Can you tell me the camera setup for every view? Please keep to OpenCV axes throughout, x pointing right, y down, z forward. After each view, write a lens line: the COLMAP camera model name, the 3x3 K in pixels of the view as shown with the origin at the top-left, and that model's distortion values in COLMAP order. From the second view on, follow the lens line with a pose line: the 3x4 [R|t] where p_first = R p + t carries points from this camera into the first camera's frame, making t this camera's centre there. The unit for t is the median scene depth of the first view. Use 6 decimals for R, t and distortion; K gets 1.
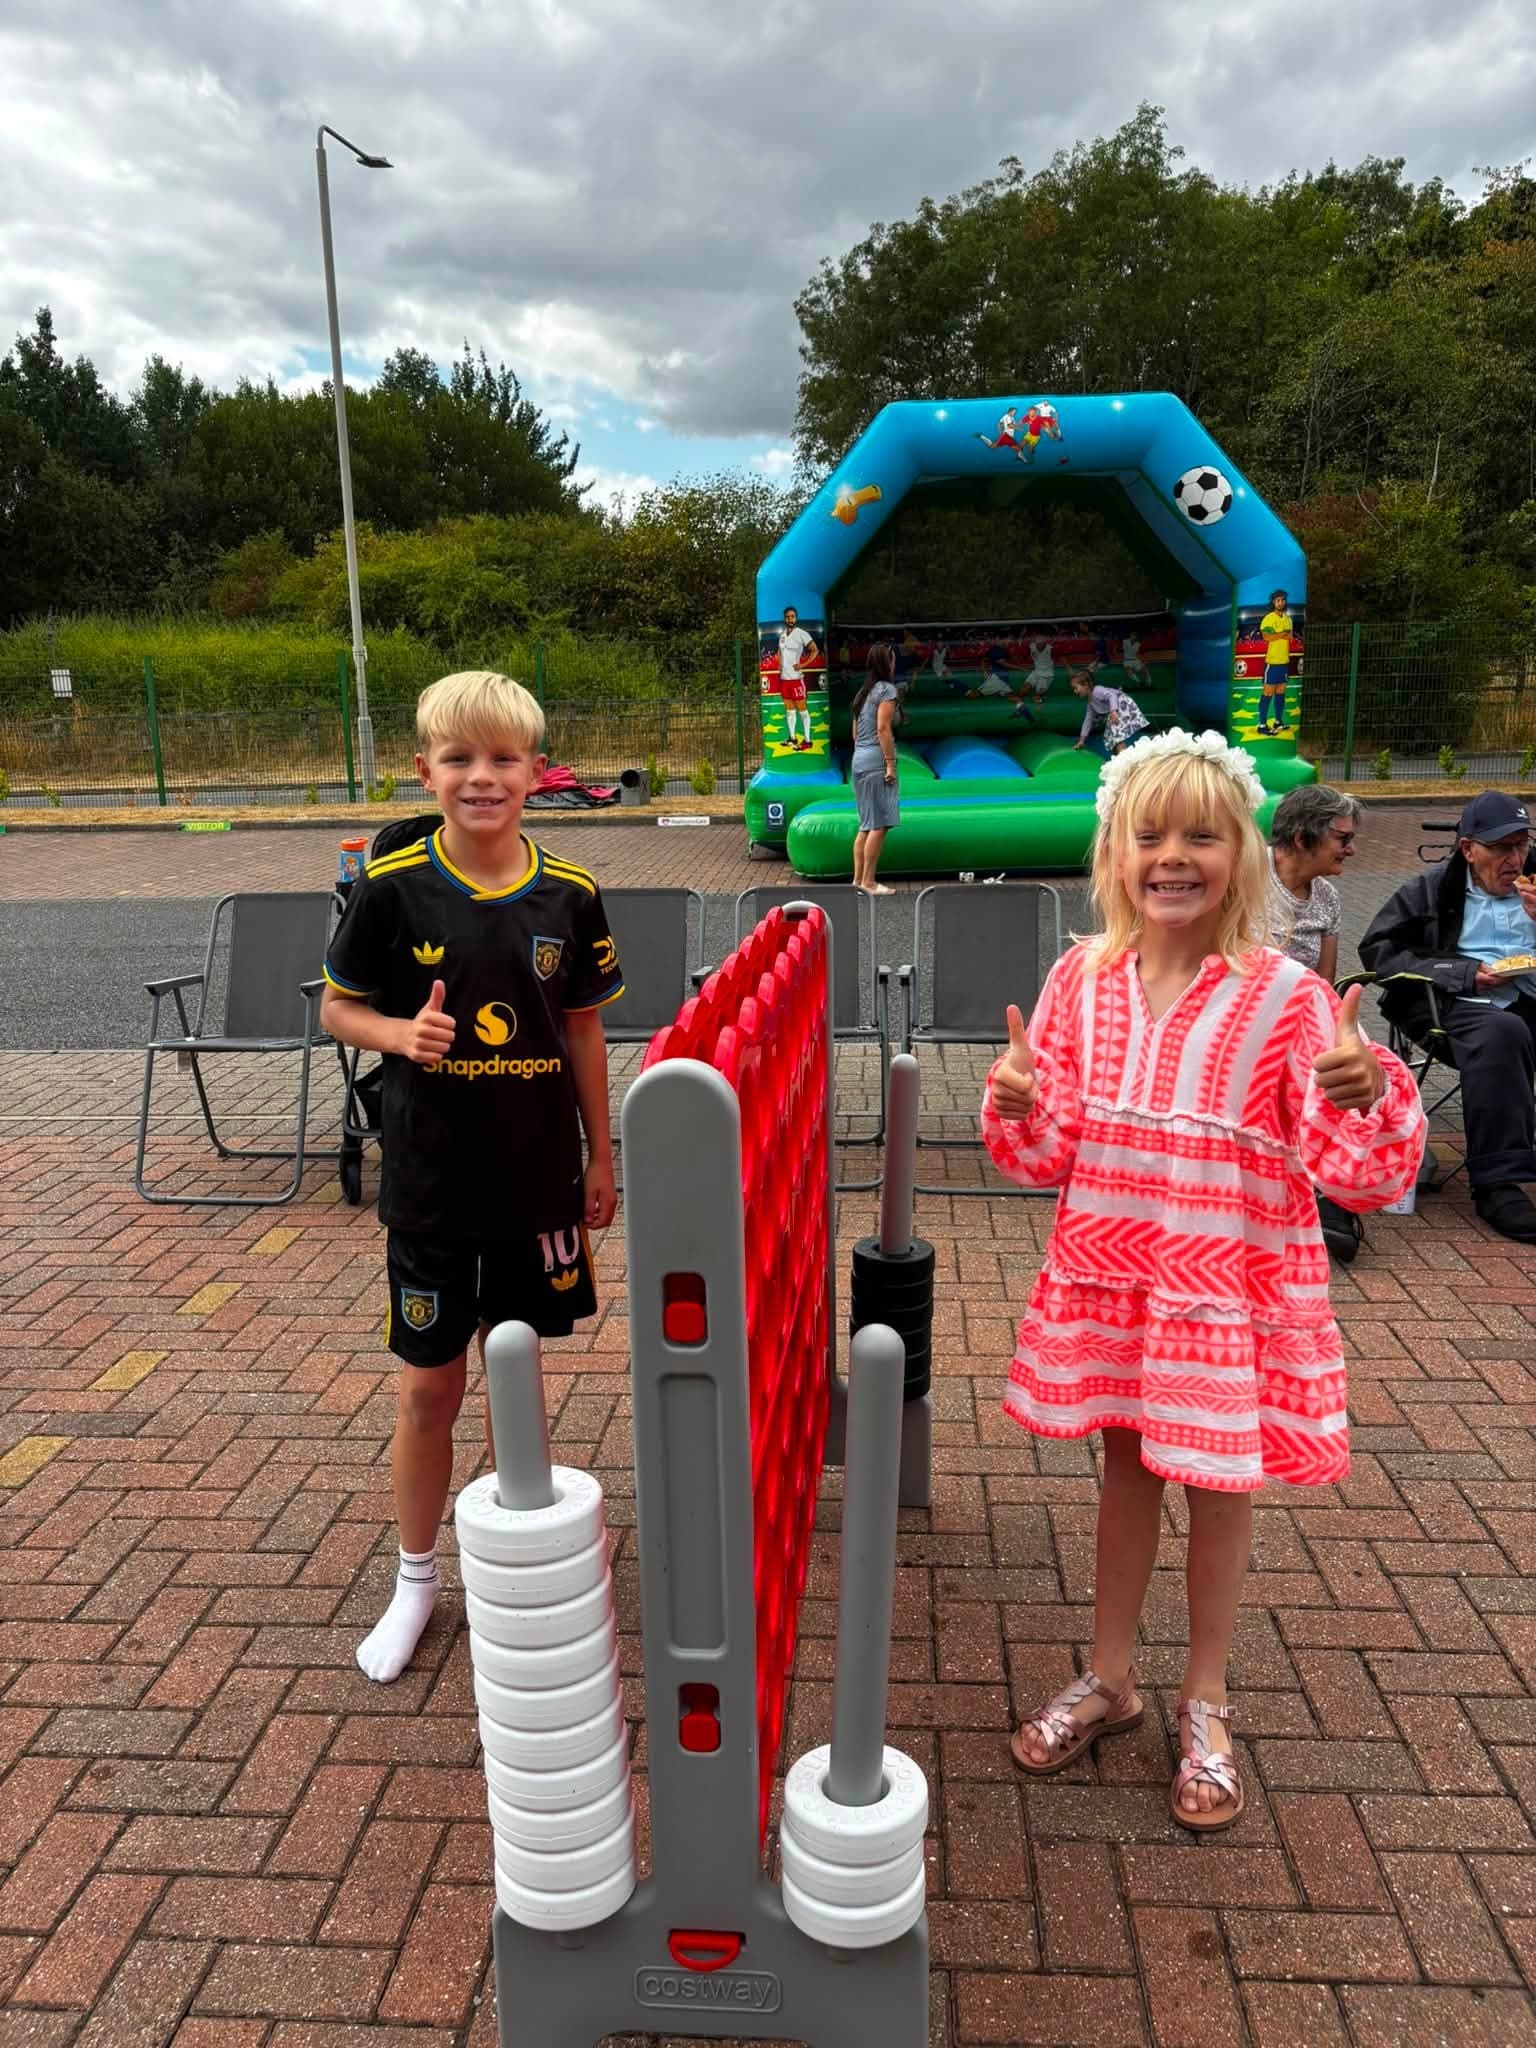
lens RADIAL K [[1489.3, 0, 768.0], [0, 1489.3, 1024.0], [0, 0, 1]] dist [0.028792, -0.001574]
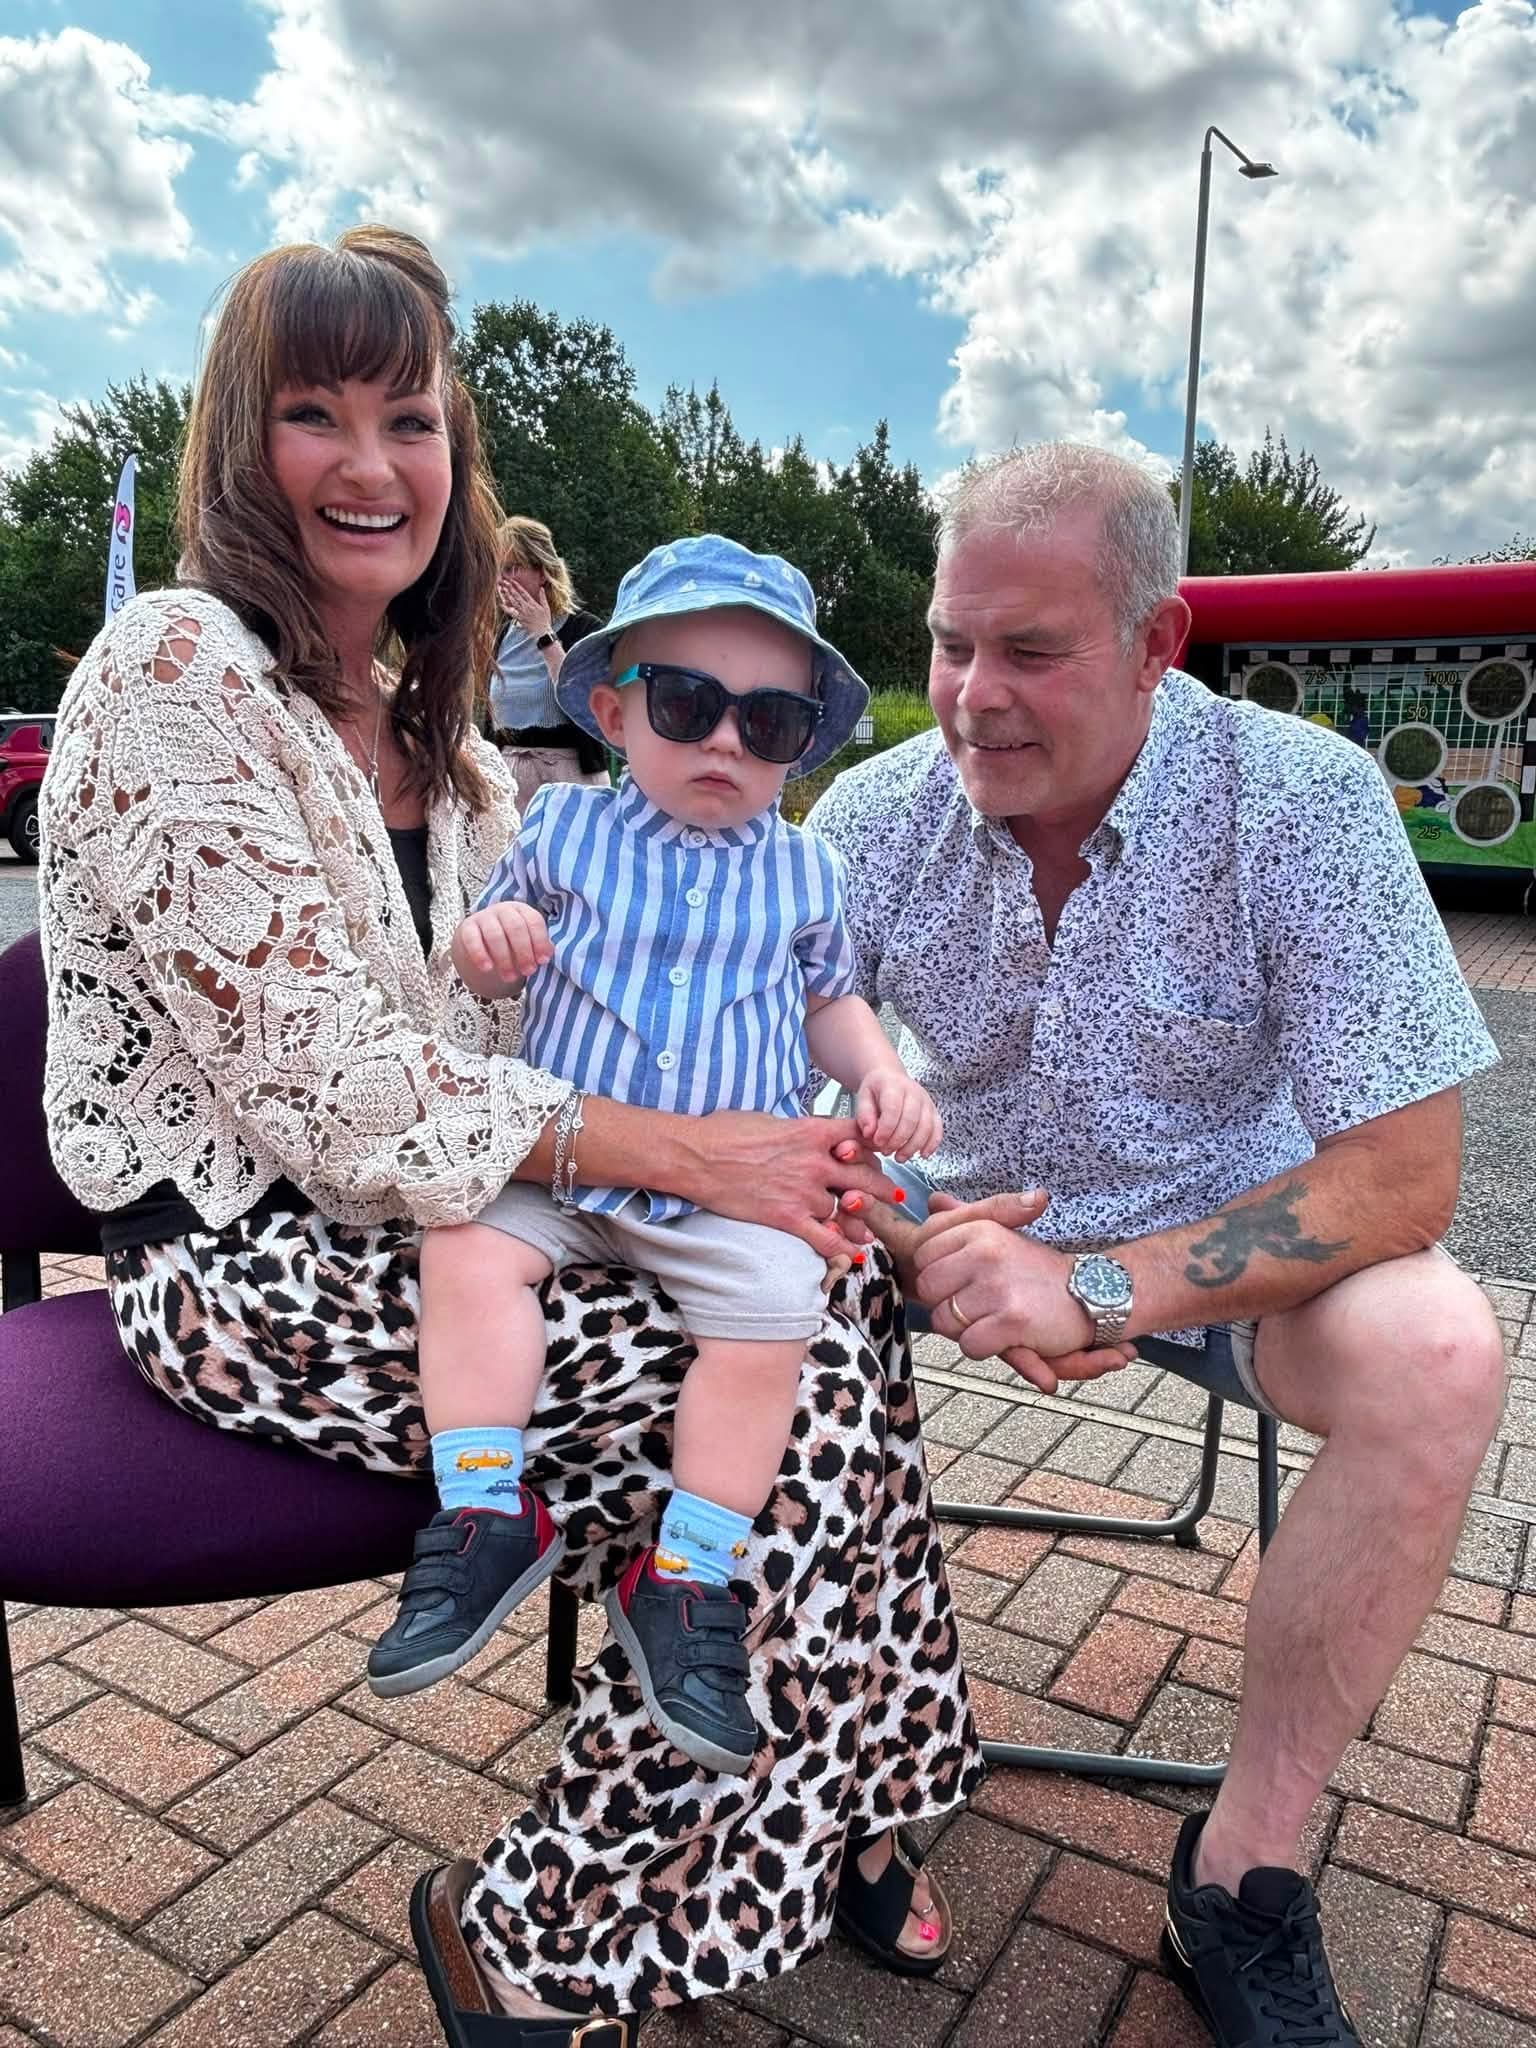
lens RADIAL K [[1472.7, 0, 853.8], [0, 1472.7, 1020.2], [0, 0, 1]] dist [0.005034, -0.044373]
pose [[0.908559, 0.097888, -0.406125, -0.028848], [-0.122982, 0.991752, -0.036088, -0.002856], [0.399243, 0.082735, 0.913105, 0.063658]]
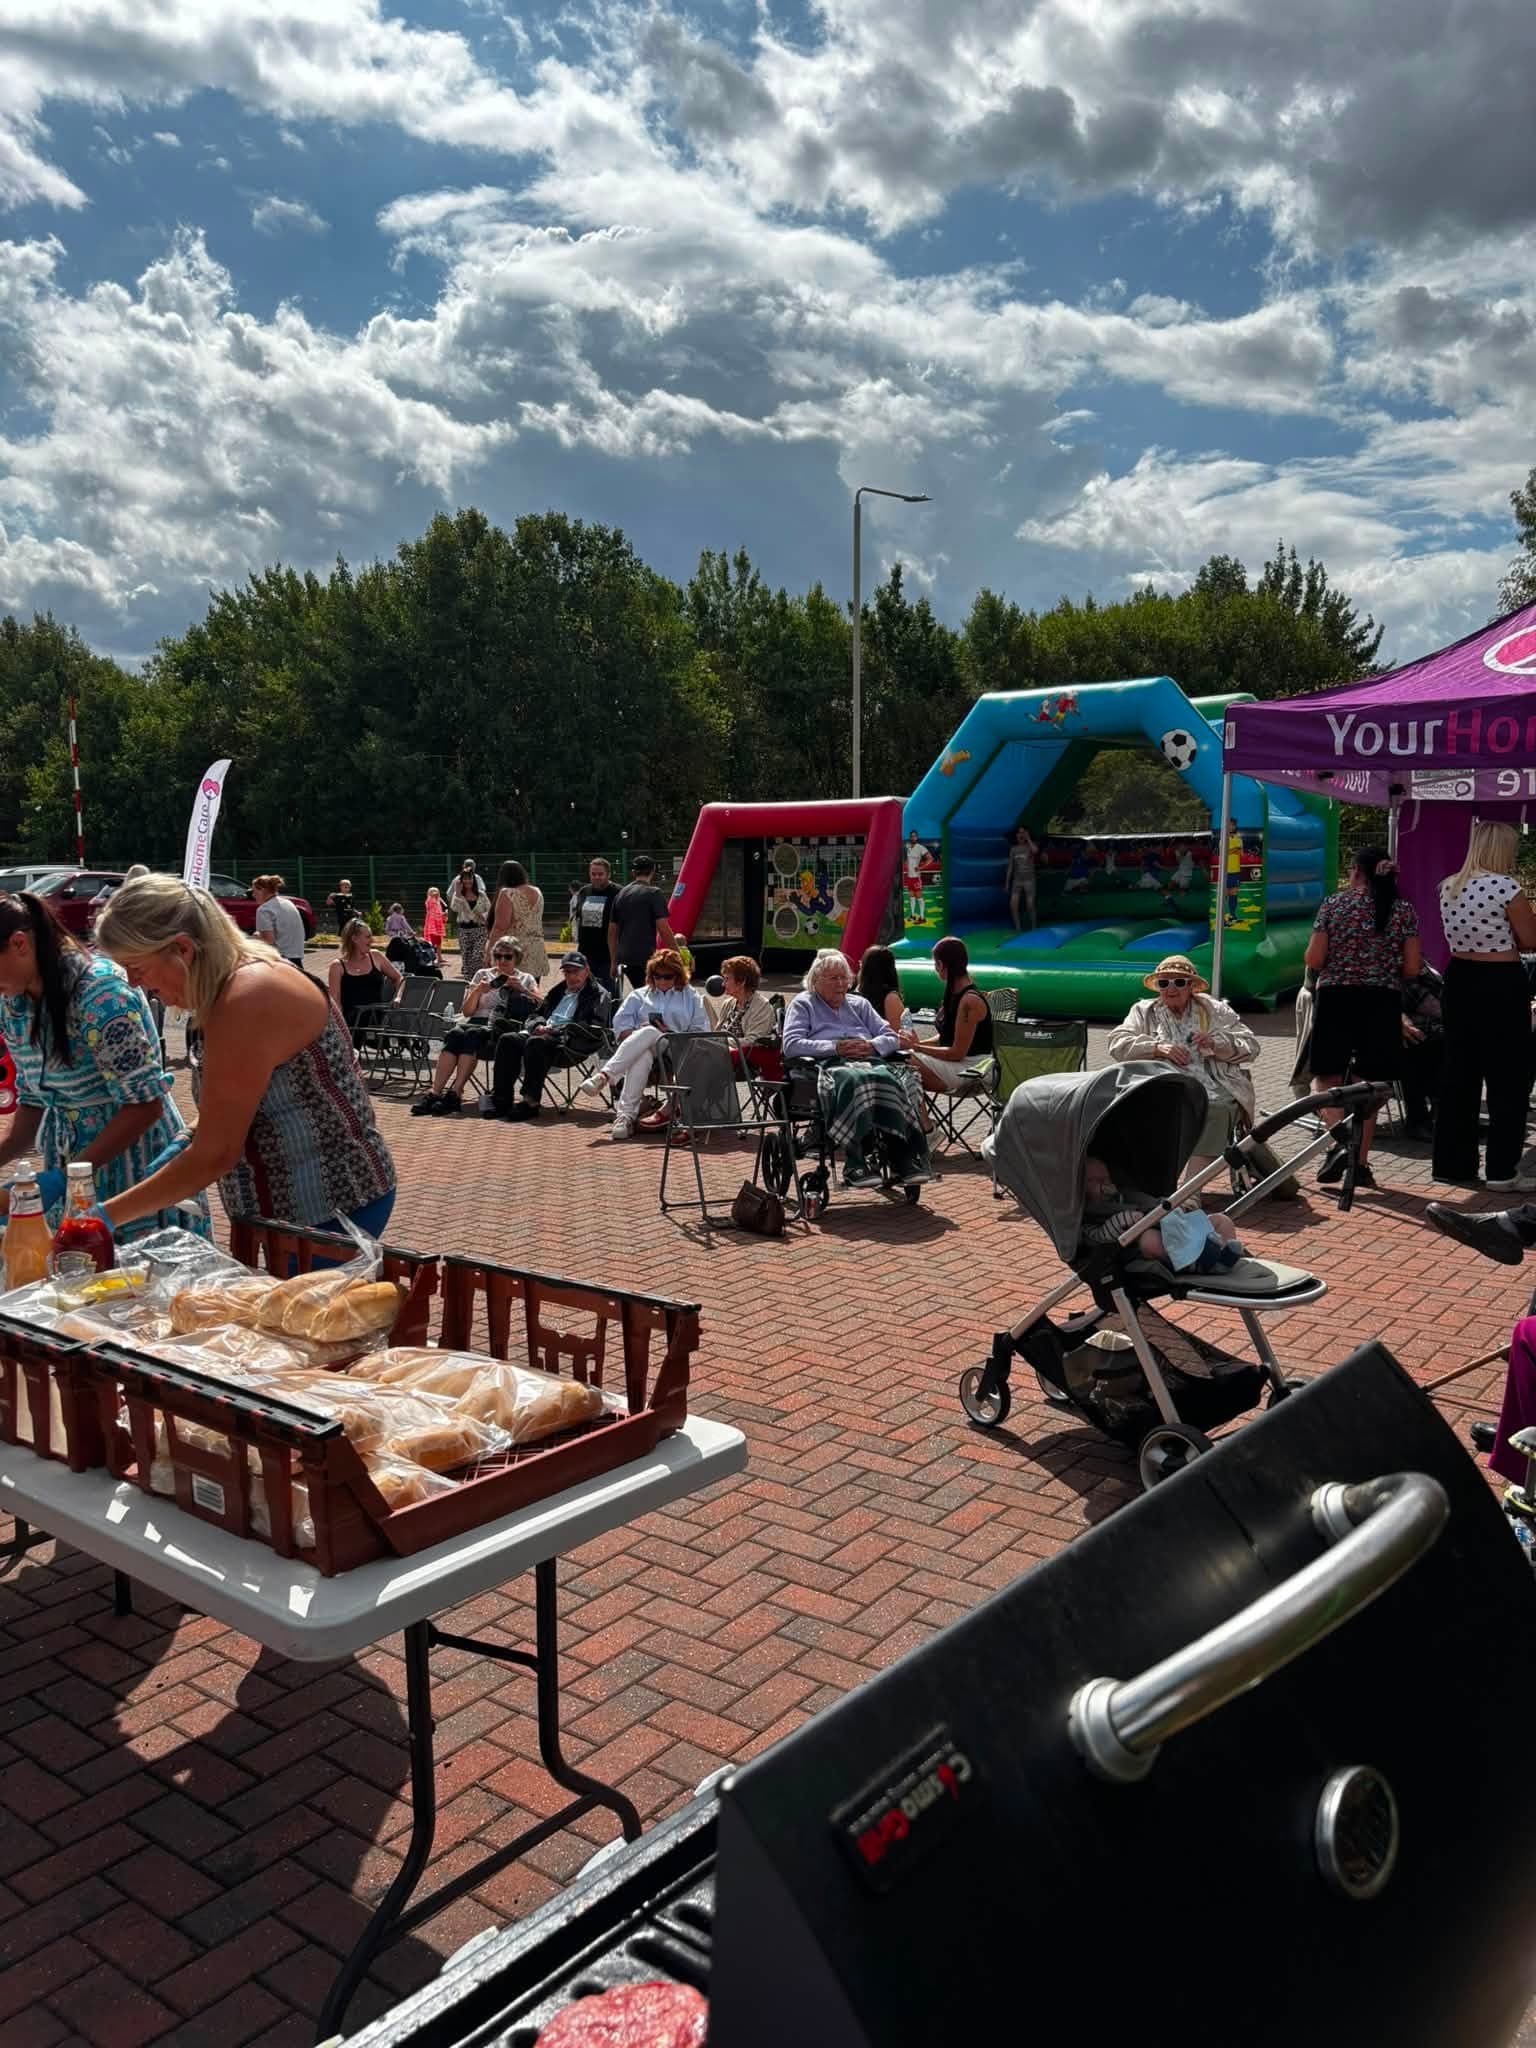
lens RADIAL K [[1522.9, 0, 803.5], [0, 1522.9, 1030.9], [0, 0, 1]] dist [0.126644, -0.274287]
pose [[0.843396, 0.073590, -0.532229, 0.199672], [-0.130515, 0.988966, -0.070079, 0.010639], [0.521200, 0.128568, 0.843695, -0.083571]]
